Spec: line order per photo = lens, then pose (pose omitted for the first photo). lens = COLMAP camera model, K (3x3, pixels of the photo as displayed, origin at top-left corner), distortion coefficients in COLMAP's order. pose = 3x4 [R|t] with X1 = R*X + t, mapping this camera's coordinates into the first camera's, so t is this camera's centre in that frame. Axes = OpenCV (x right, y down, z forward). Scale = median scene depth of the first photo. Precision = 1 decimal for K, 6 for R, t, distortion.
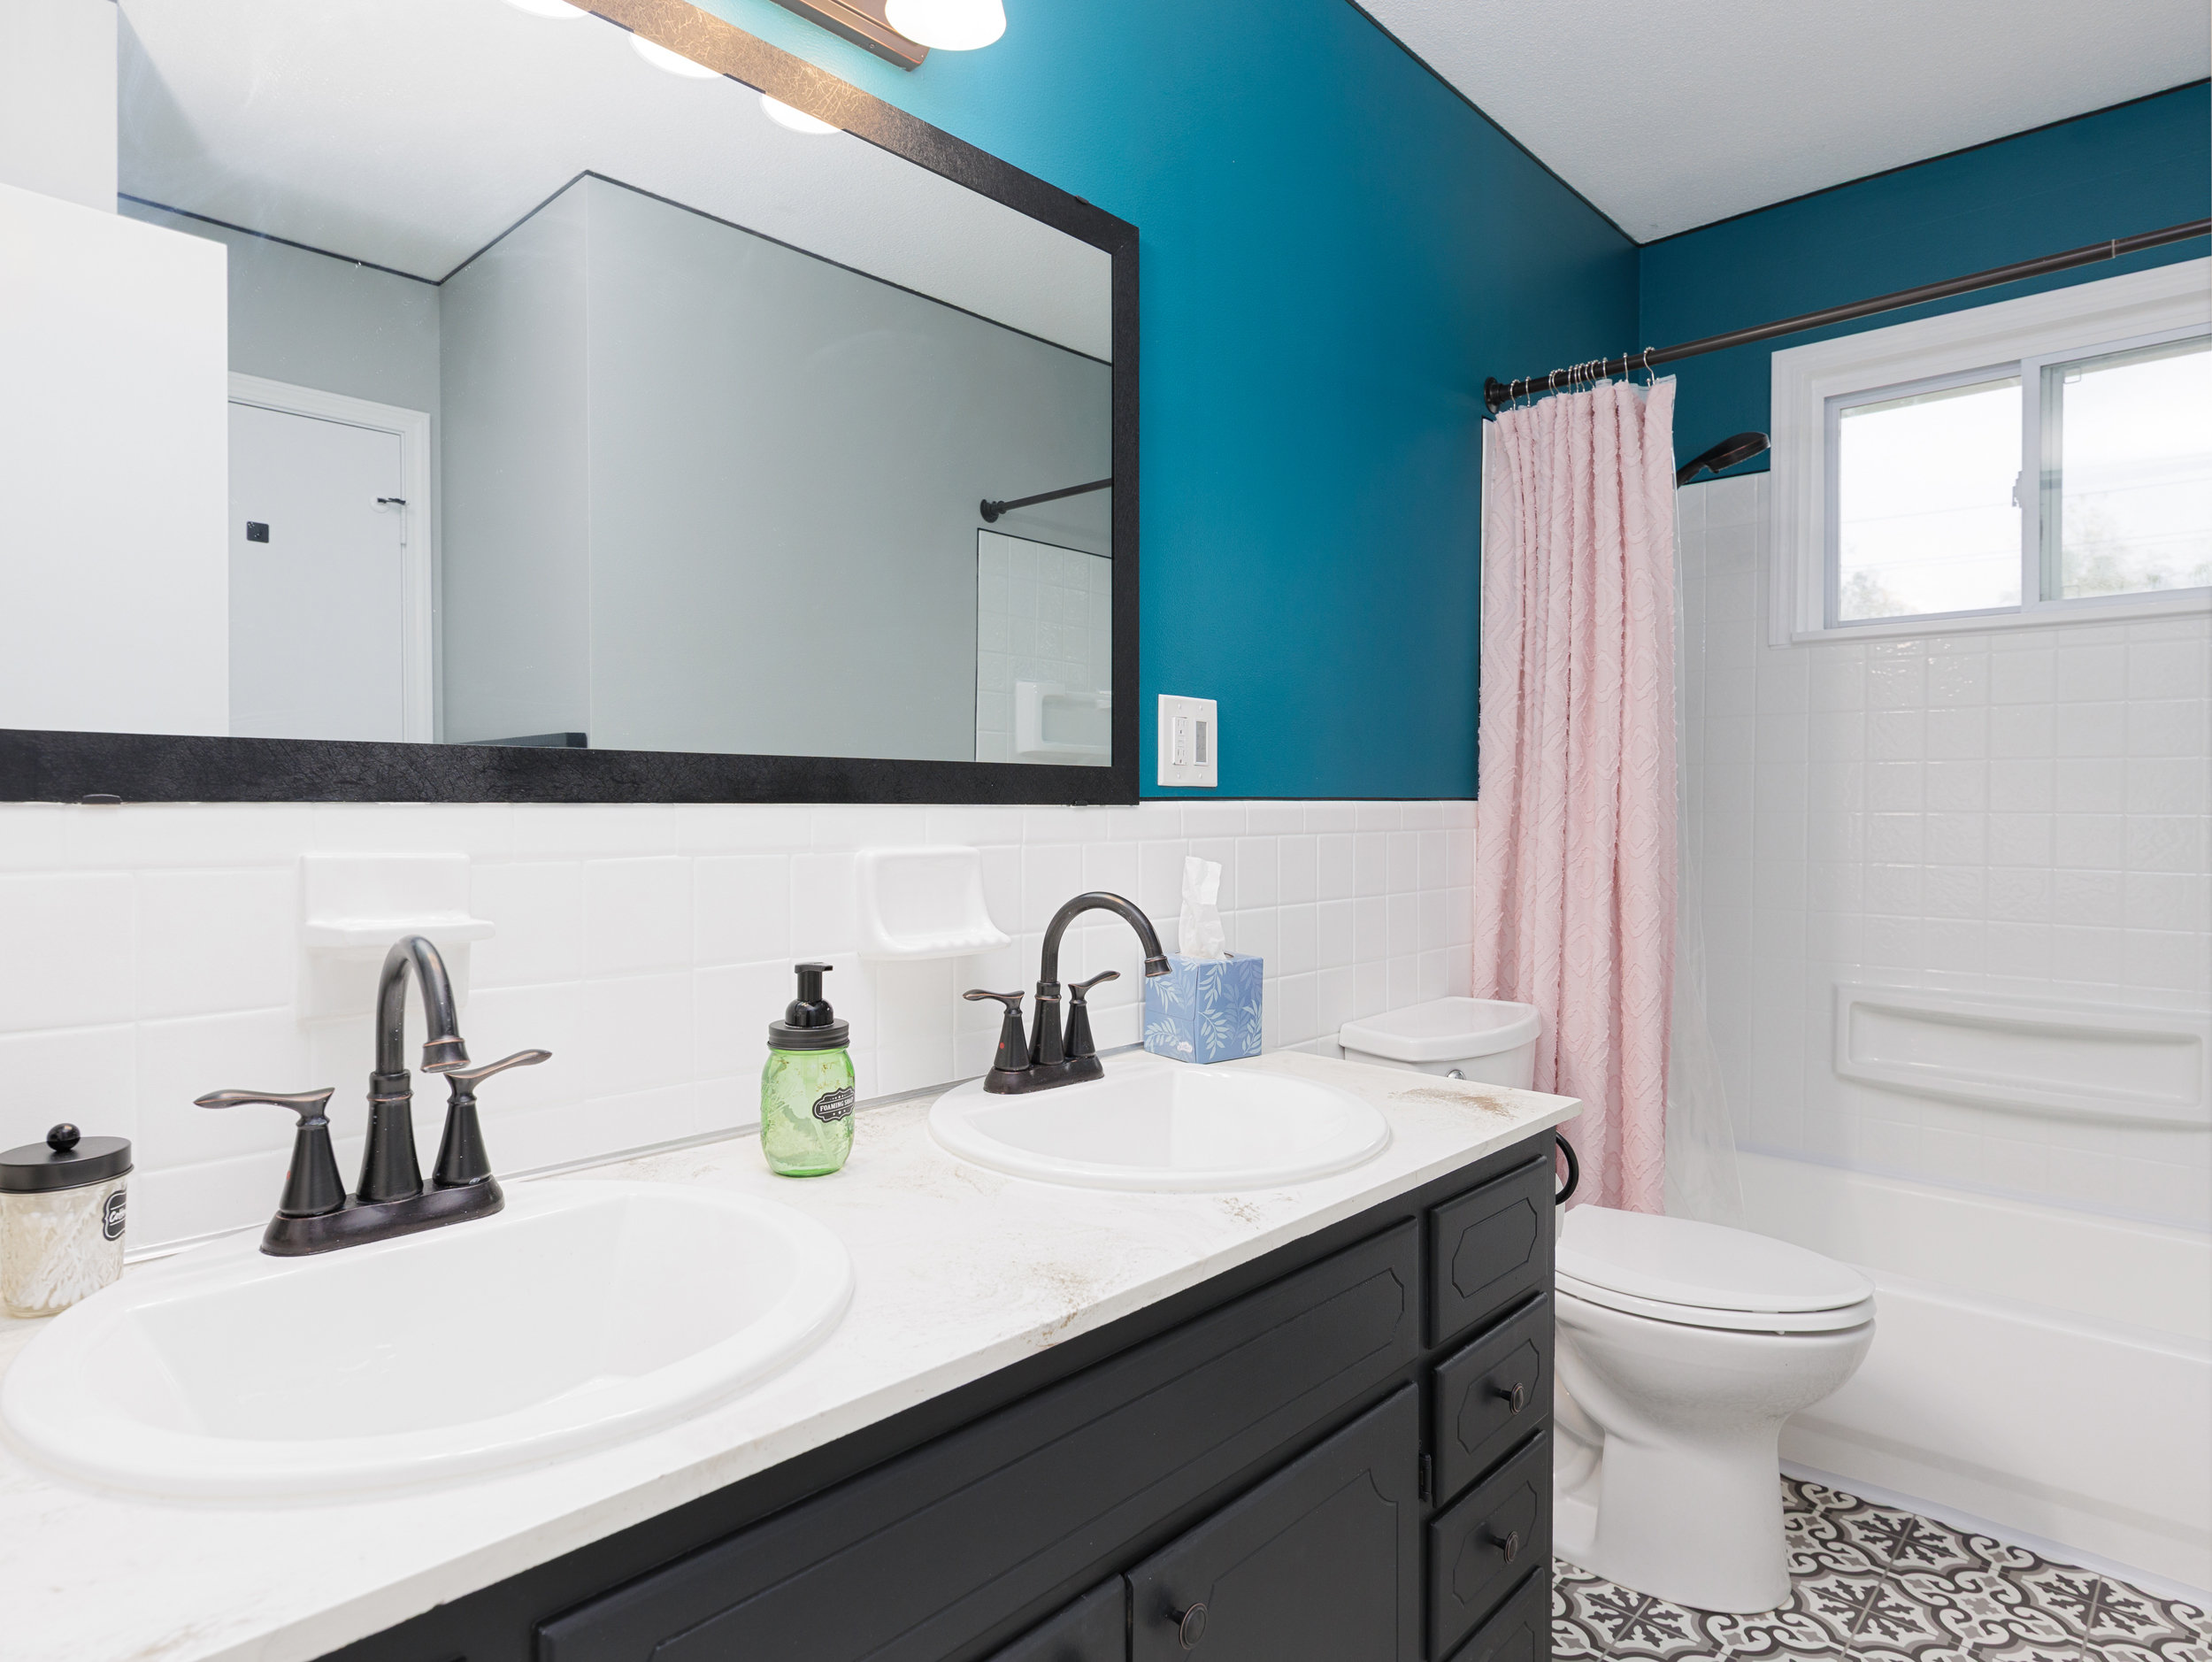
lens RADIAL K [[1193.0, 0, 1103.0], [0, 1193.0, 808.9], [0, 0, 1]] dist [0.001723, 0.001608]
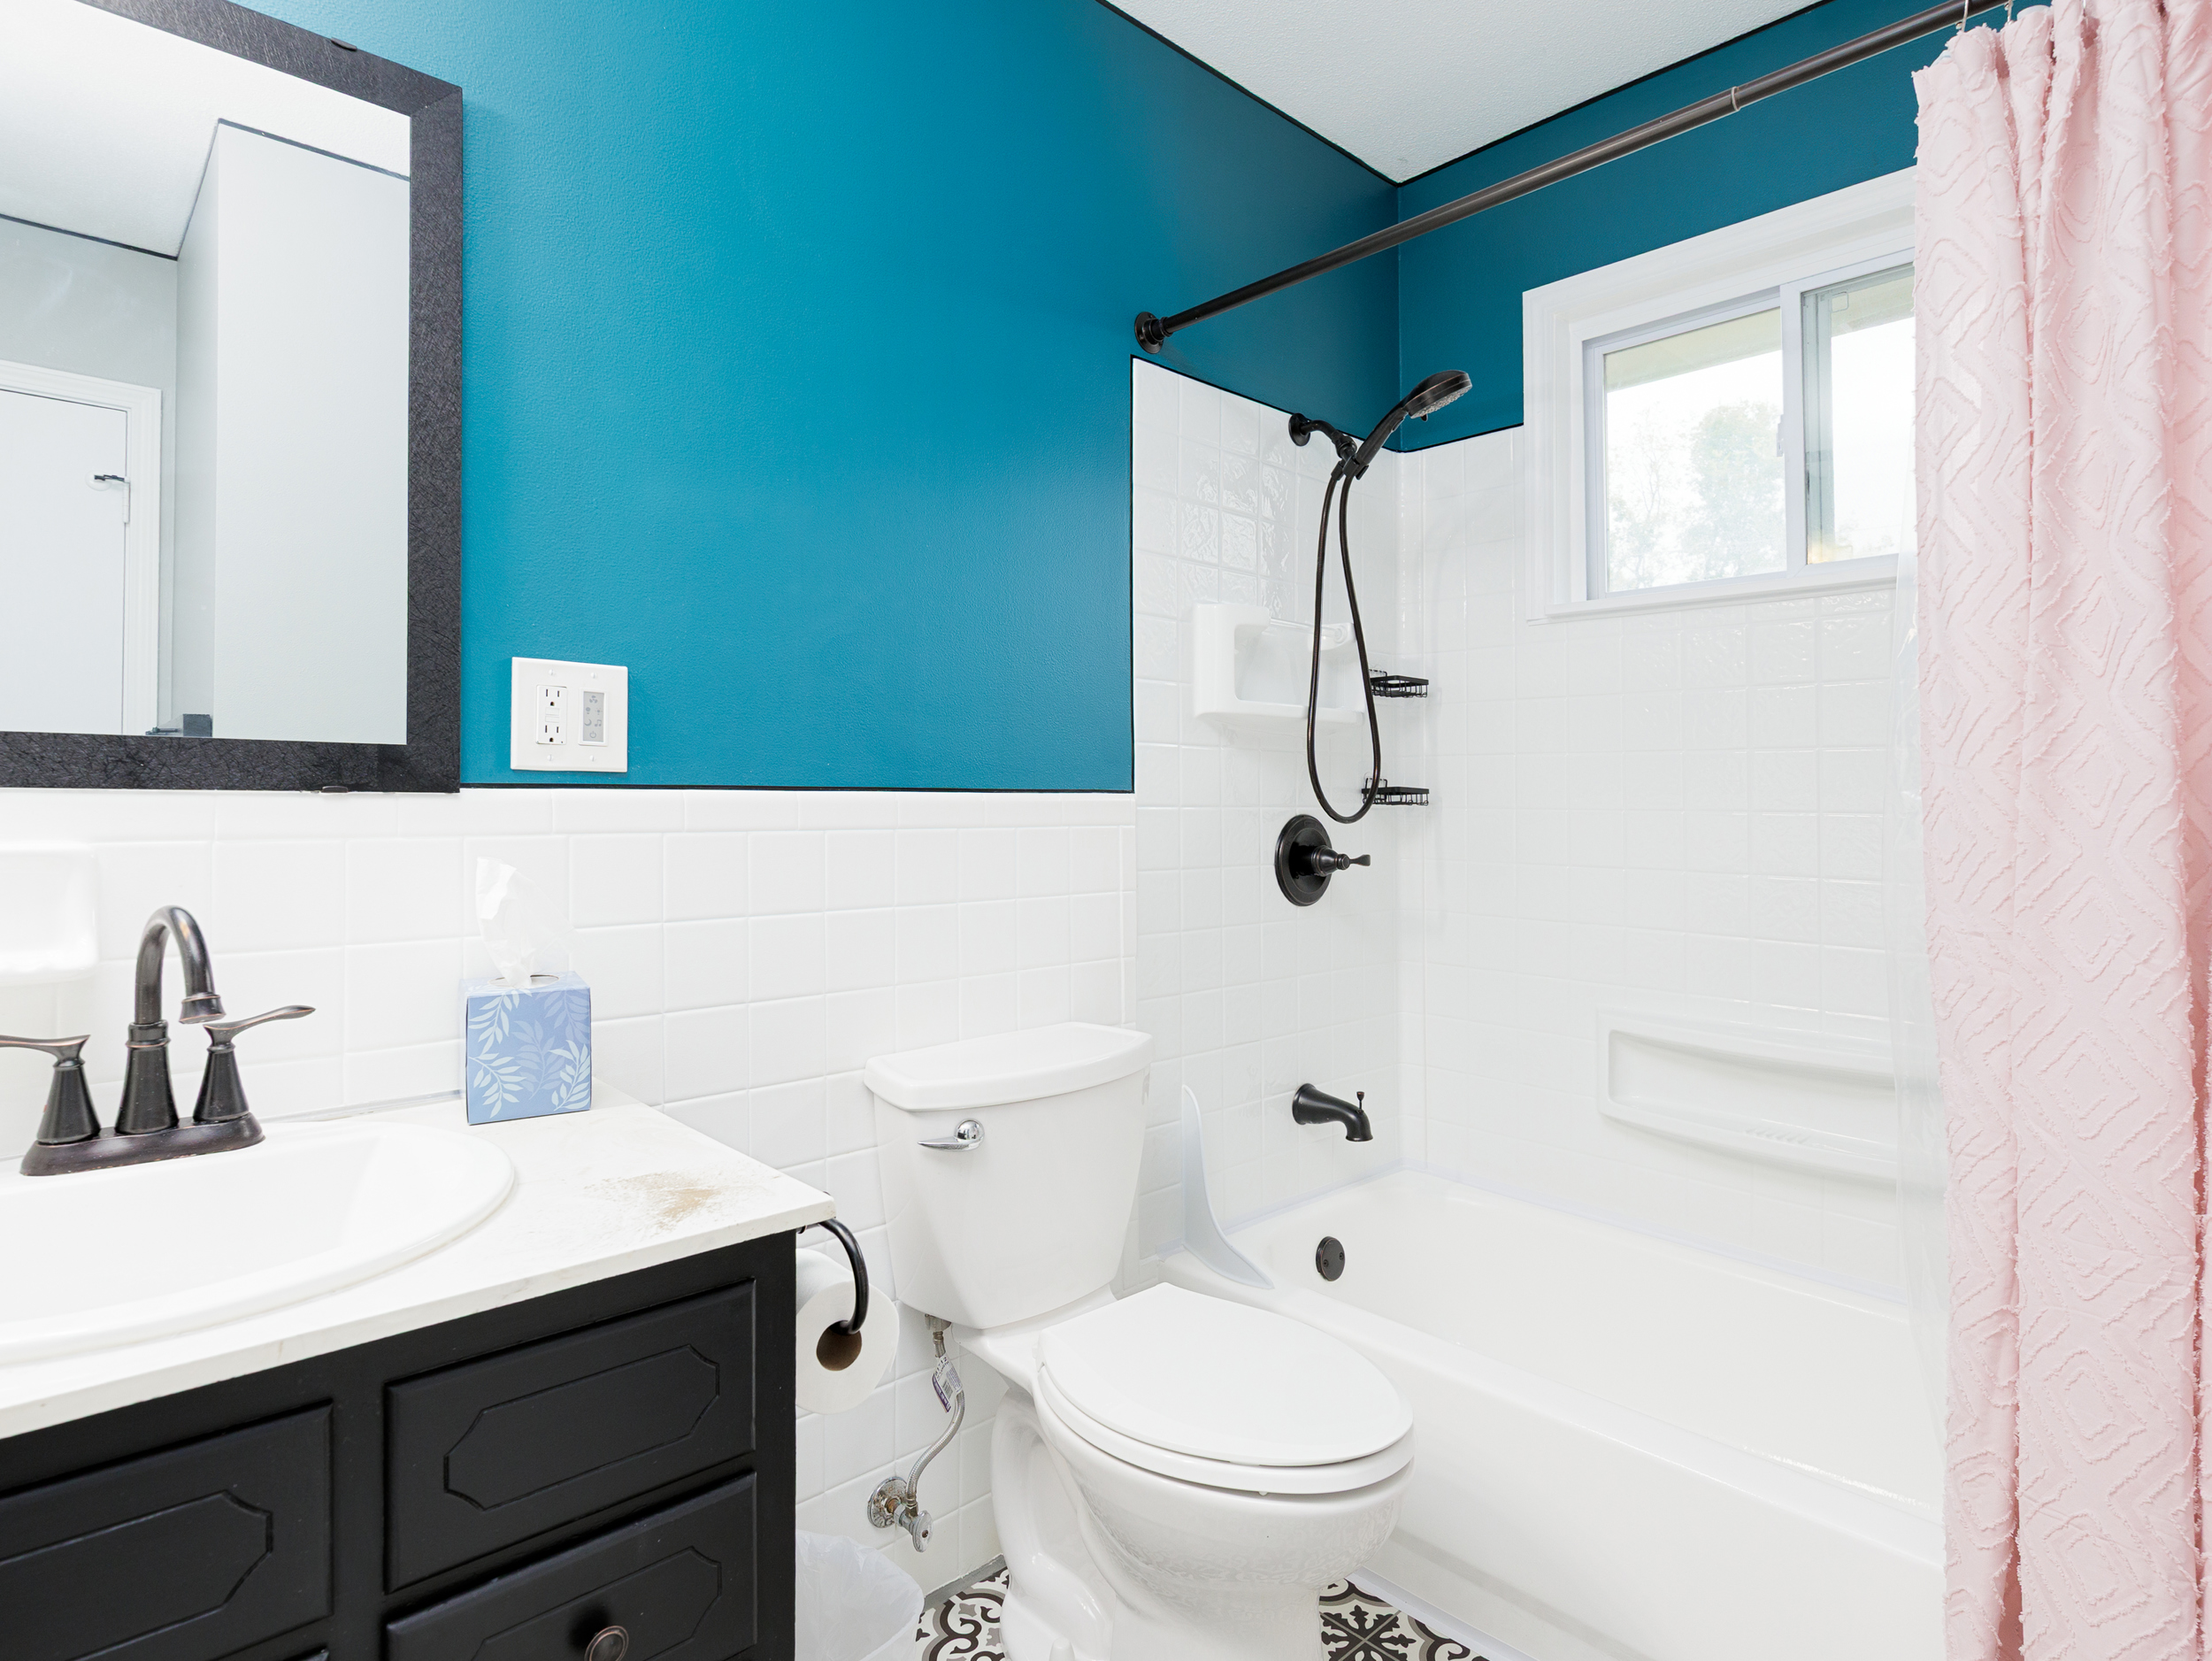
lens RADIAL K [[1128.4, 0, 1102.5], [0, 1128.4, 763.4], [0, 0, 1]] dist [-0.000826, 0.000748]
pose [[0.998241, 0.005766, -0.059007, 0.487364], [-0.007812, 0.999374, -0.034499, -0.000081], [0.058772, 0.034899, 0.997661, 0.252875]]
